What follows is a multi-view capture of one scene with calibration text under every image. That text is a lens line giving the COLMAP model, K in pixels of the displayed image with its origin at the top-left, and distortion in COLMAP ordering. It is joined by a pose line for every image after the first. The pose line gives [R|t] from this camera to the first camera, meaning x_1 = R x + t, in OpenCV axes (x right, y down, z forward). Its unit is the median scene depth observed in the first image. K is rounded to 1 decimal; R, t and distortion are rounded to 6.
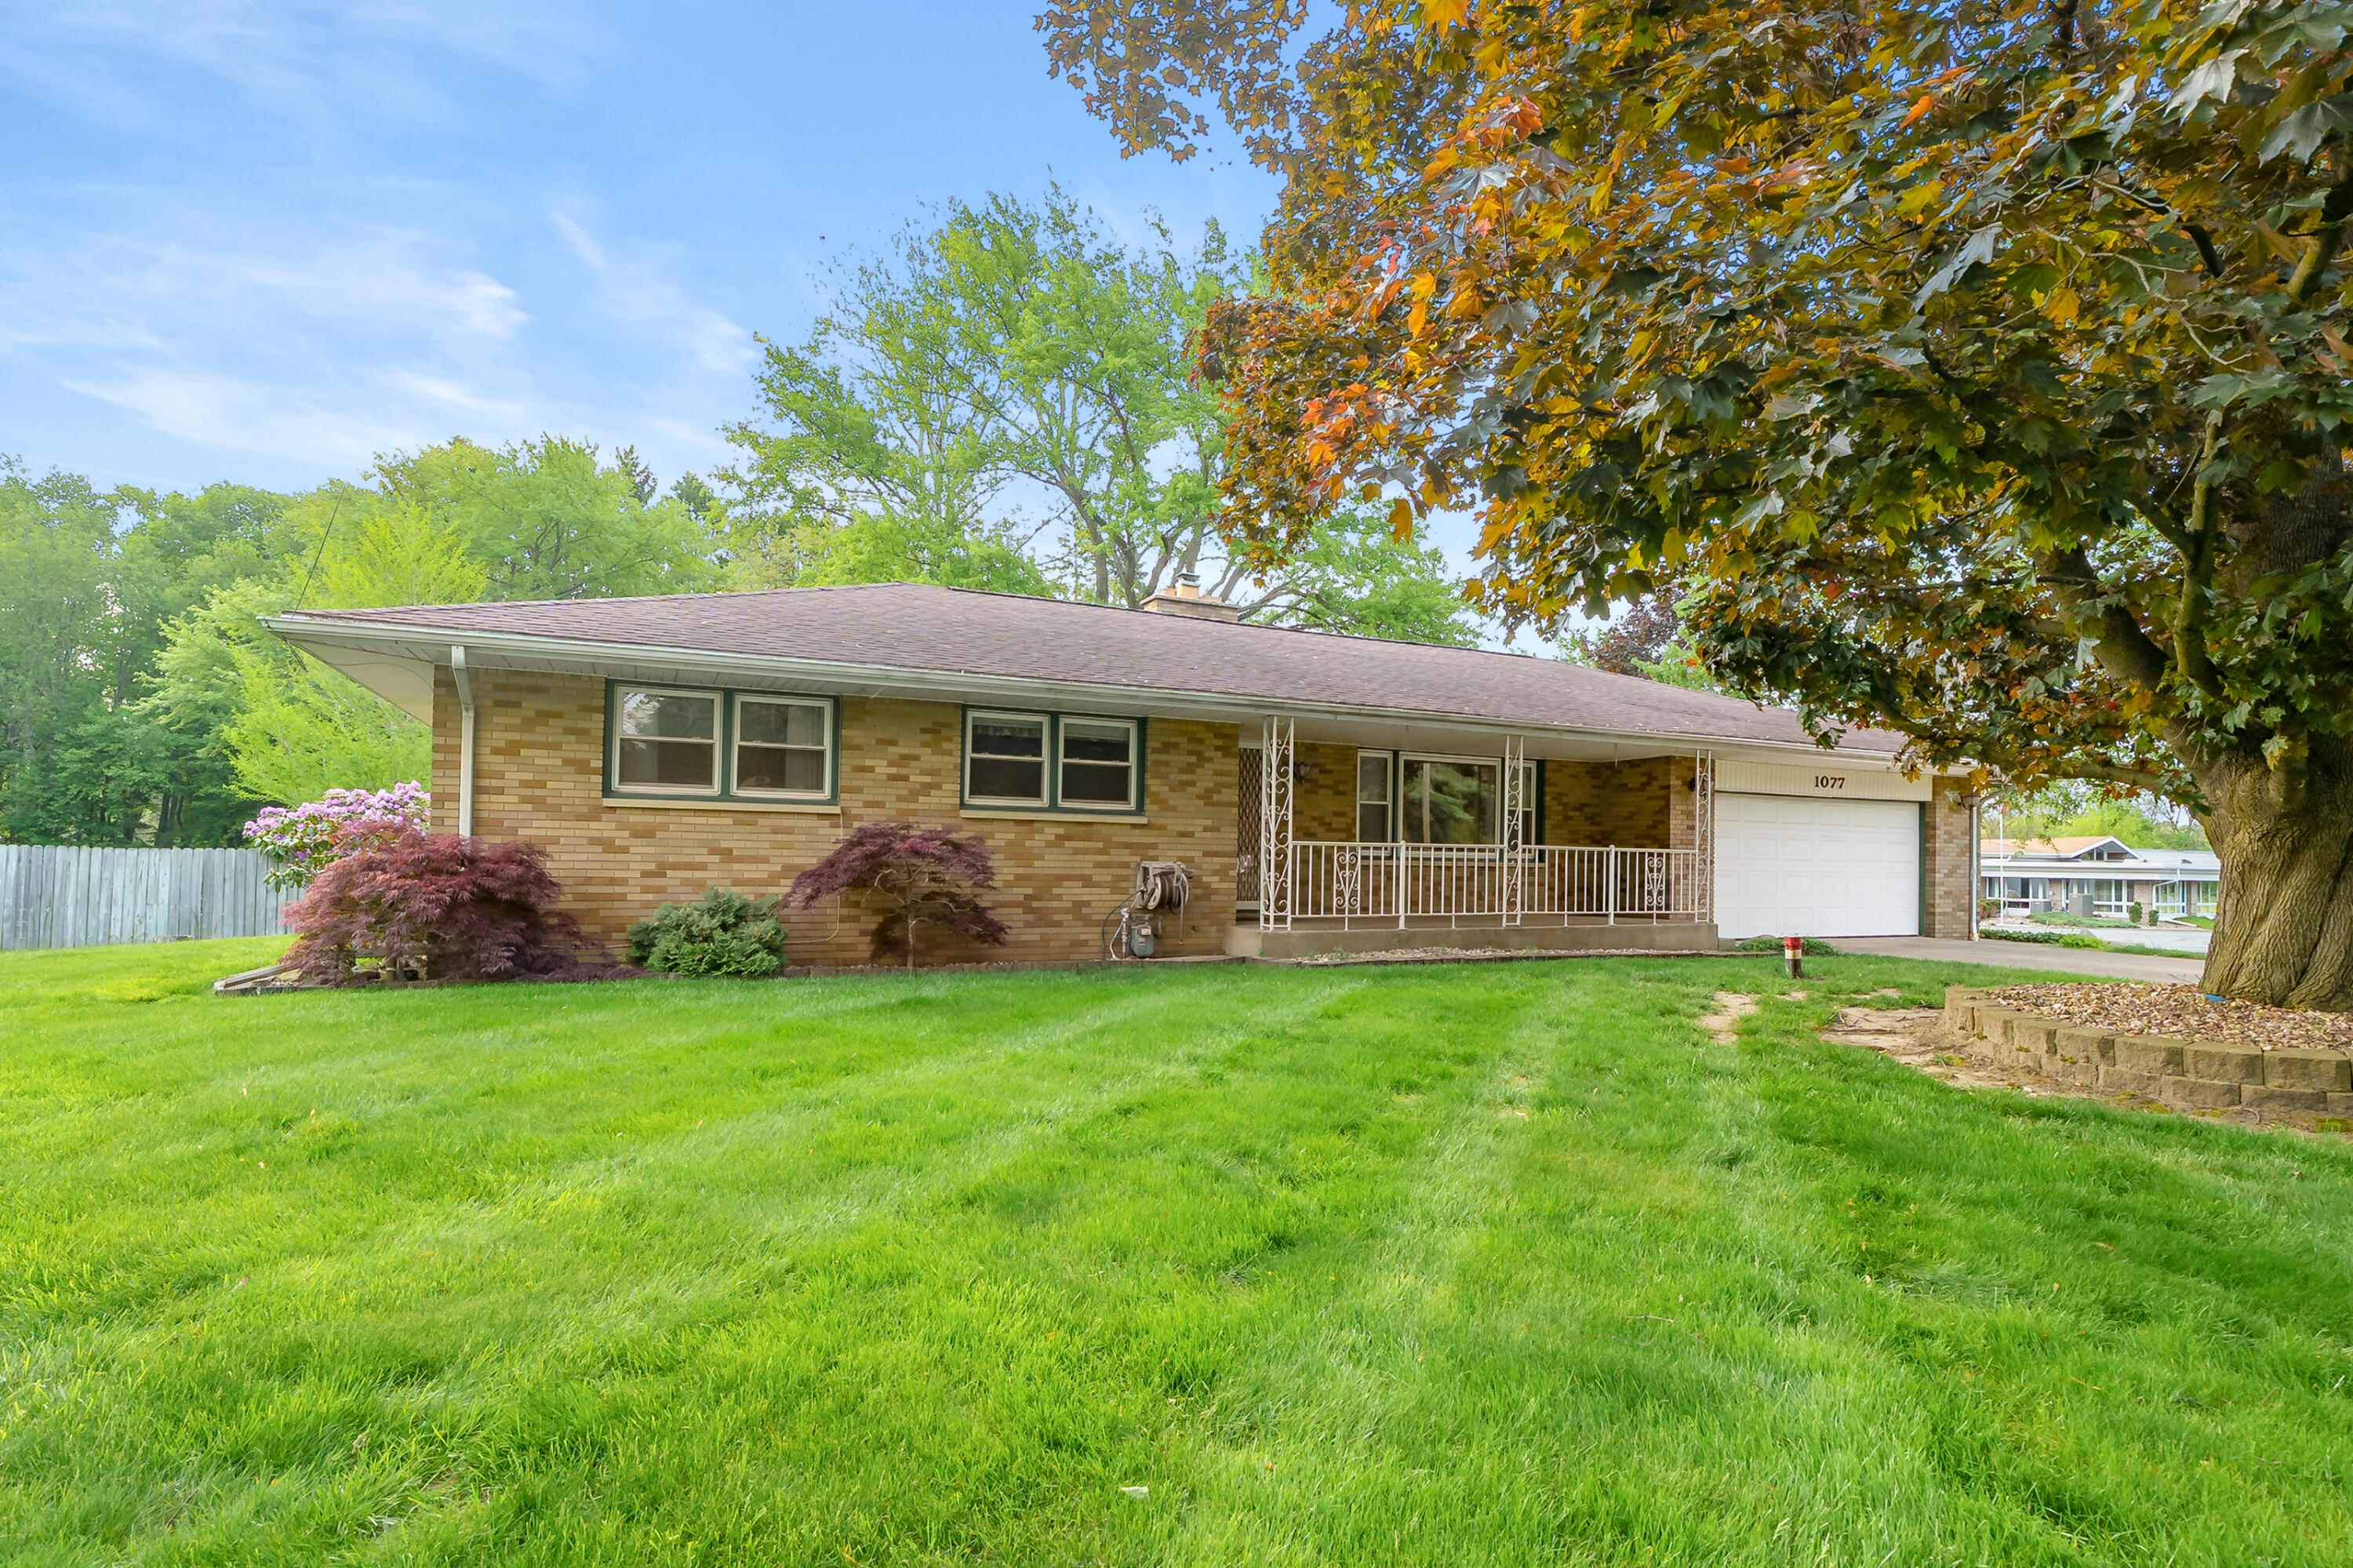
lens RADIAL K [[1267.2, 0, 1176.5], [0, 1267.2, 784.0], [0, 0, 1]] dist [-0.004149, -0.000160]
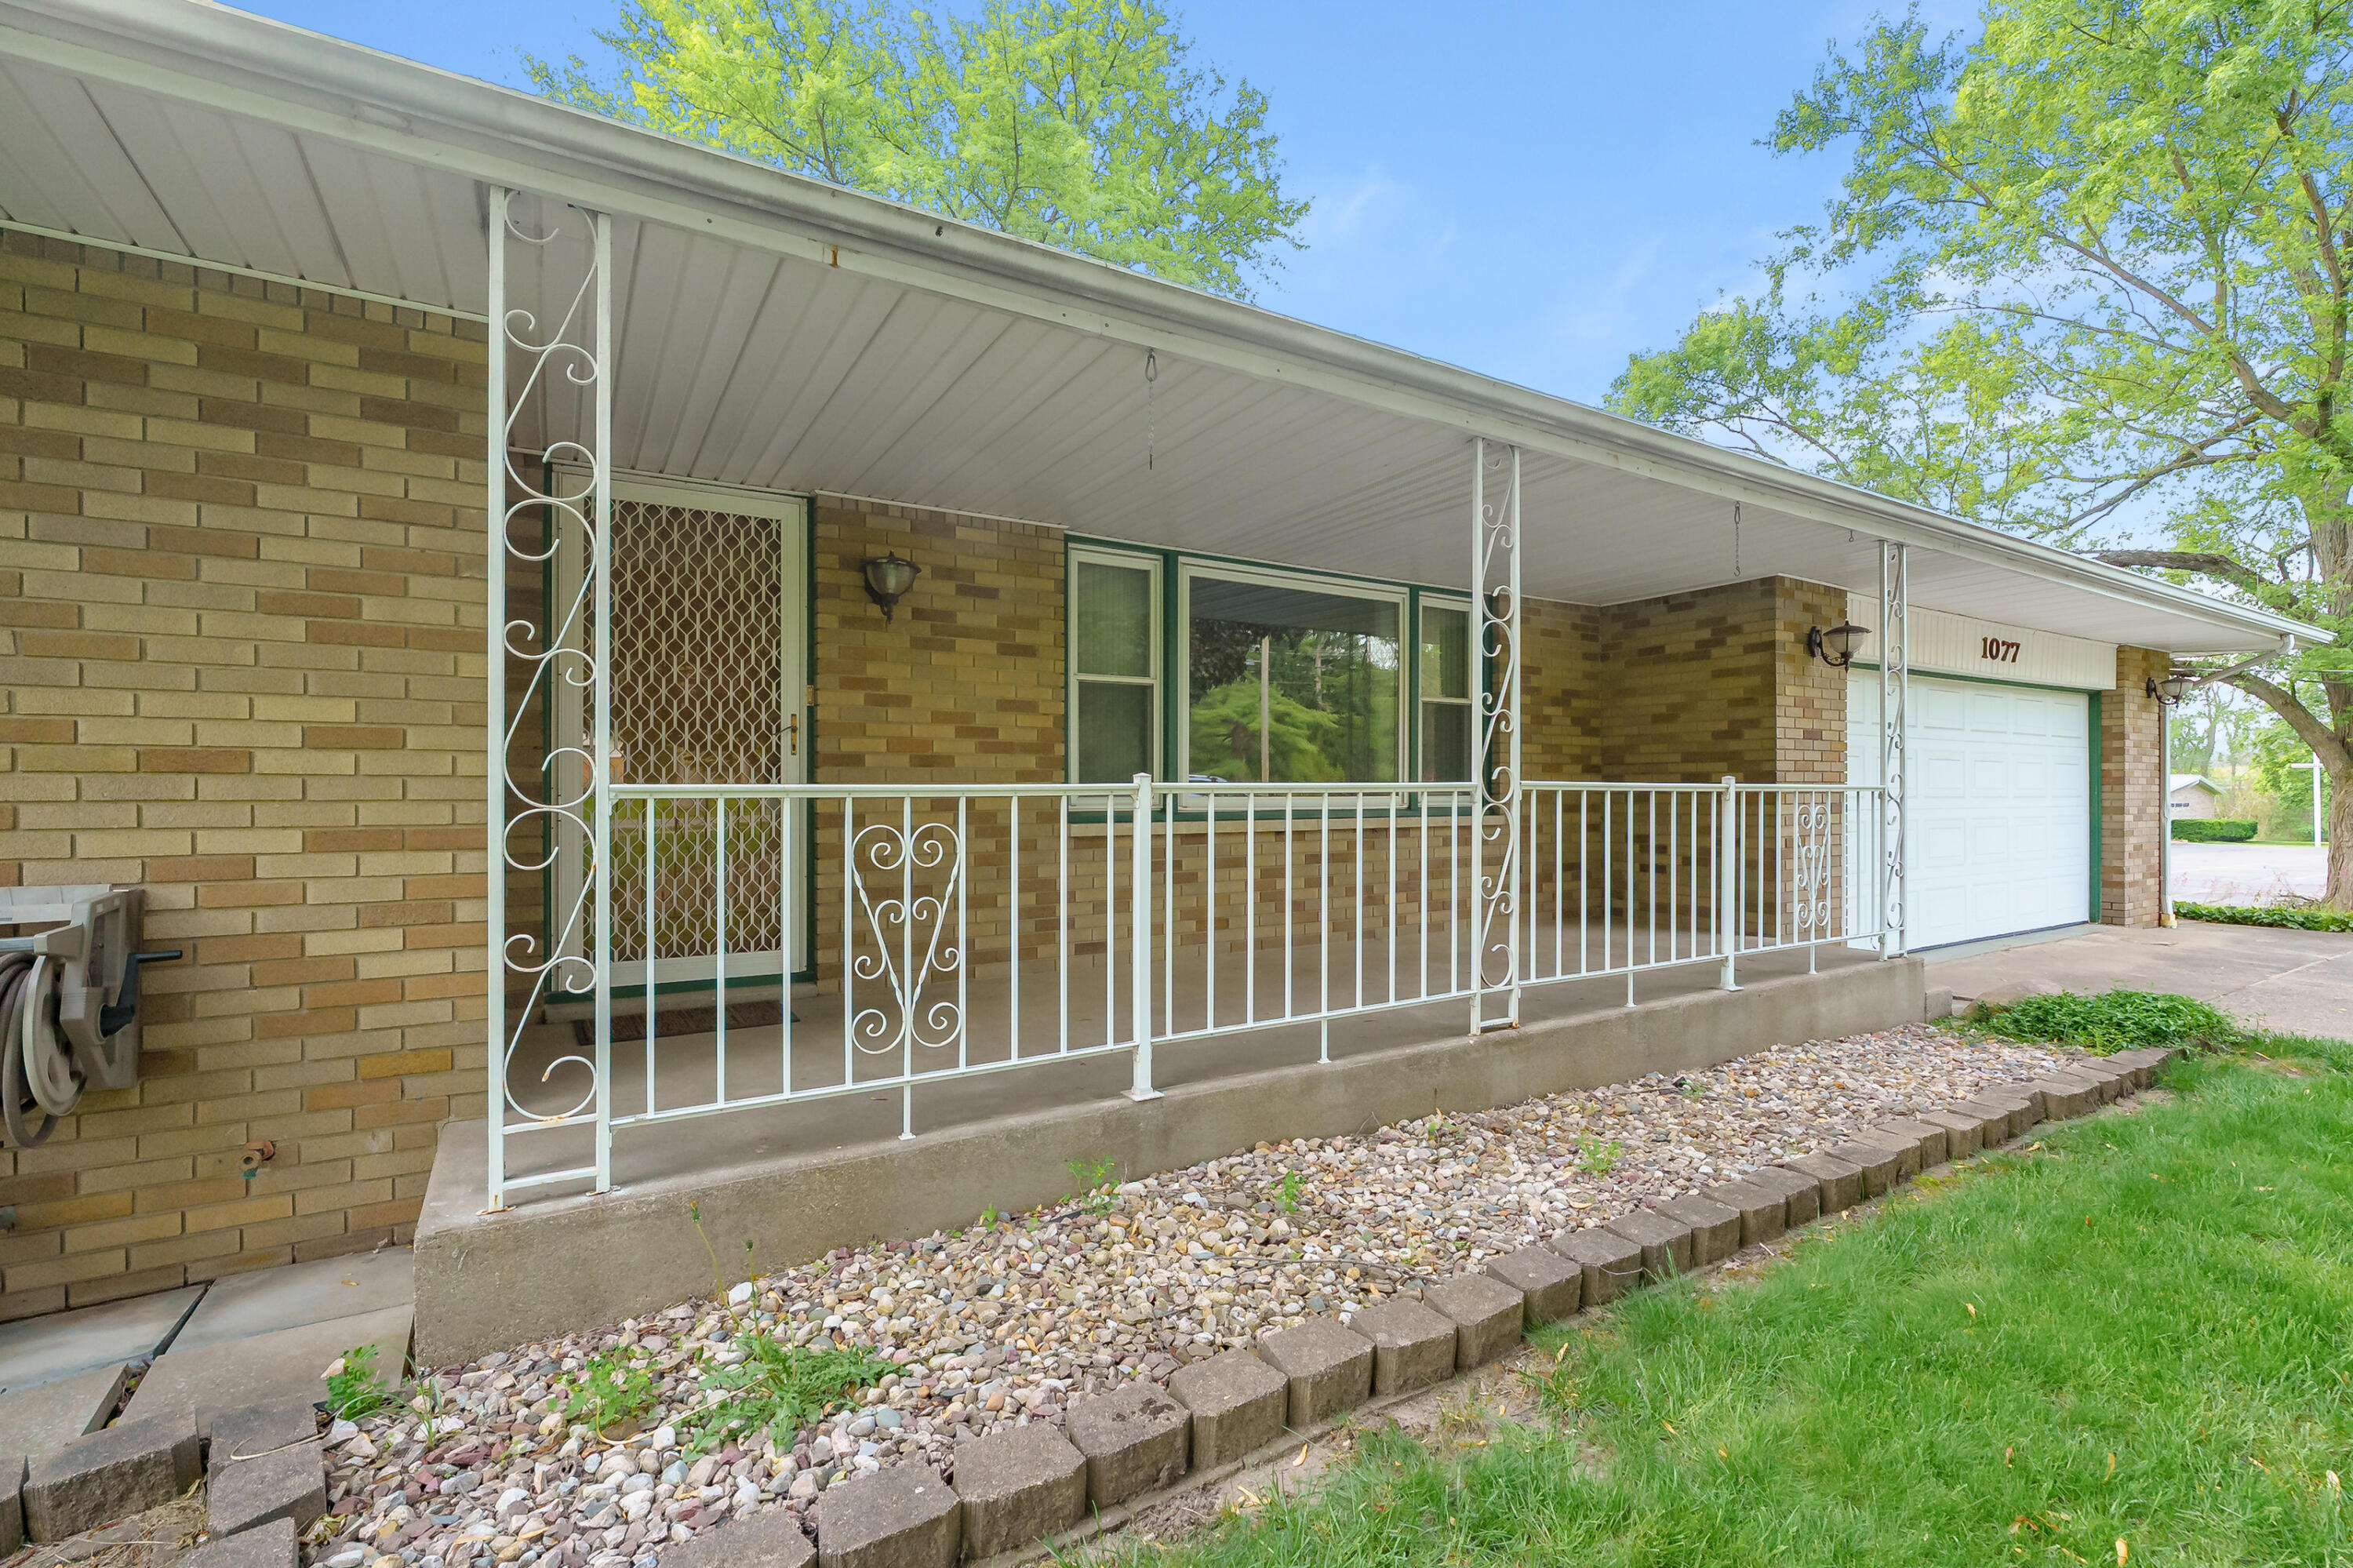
lens RADIAL K [[1077.7, 0, 1176.5], [0, 1077.7, 784.0], [0, 0, 1]] dist [-0.002272, 0.000090]
pose [[0.994133, -0.019109, 0.106466, 0.133638], [0.013784, 0.998628, 0.050524, 0.029519], [-0.107285, -0.048760, 0.993032, 0.635876]]
